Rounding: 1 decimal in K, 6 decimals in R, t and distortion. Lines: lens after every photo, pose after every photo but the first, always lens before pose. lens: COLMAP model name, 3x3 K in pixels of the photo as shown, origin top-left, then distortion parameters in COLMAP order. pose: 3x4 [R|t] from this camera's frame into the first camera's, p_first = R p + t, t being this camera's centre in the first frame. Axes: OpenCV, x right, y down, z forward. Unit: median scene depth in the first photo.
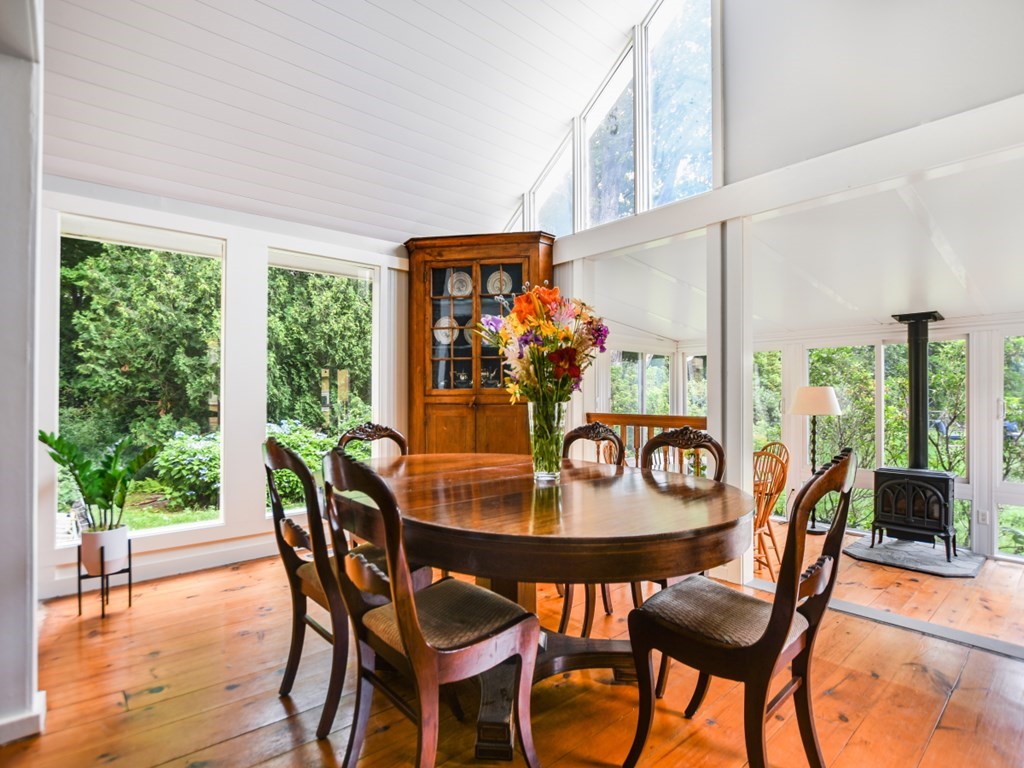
lens RADIAL K [[527.1, 0, 510.4], [0, 527.1, 406.5], [0, 0, 1]] dist [-0.021095, -0.000159]
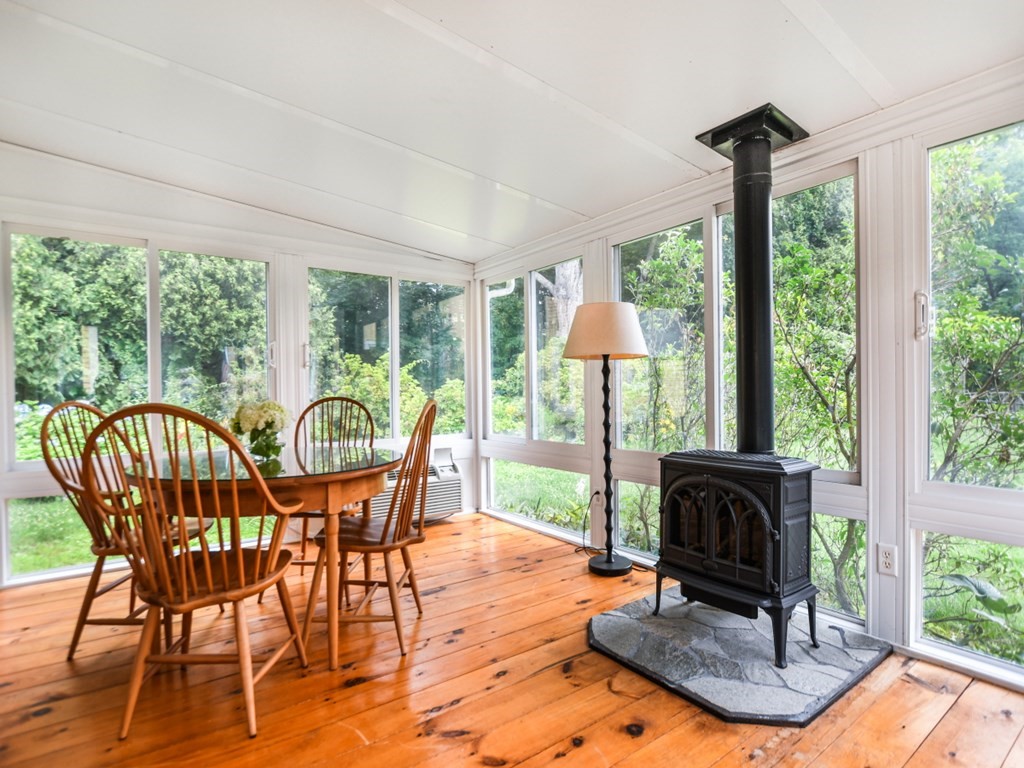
lens RADIAL K [[529.6, 0, 511.2], [0, 529.6, 407.3], [0, 0, 1]] dist [-0.039908, -0.000032]
pose [[0.994882, -0.011334, -0.100408, 0.626502], [0.012195, 0.999894, 0.007969, 0.073612], [0.100307, -0.009152, 0.994914, 0.515755]]
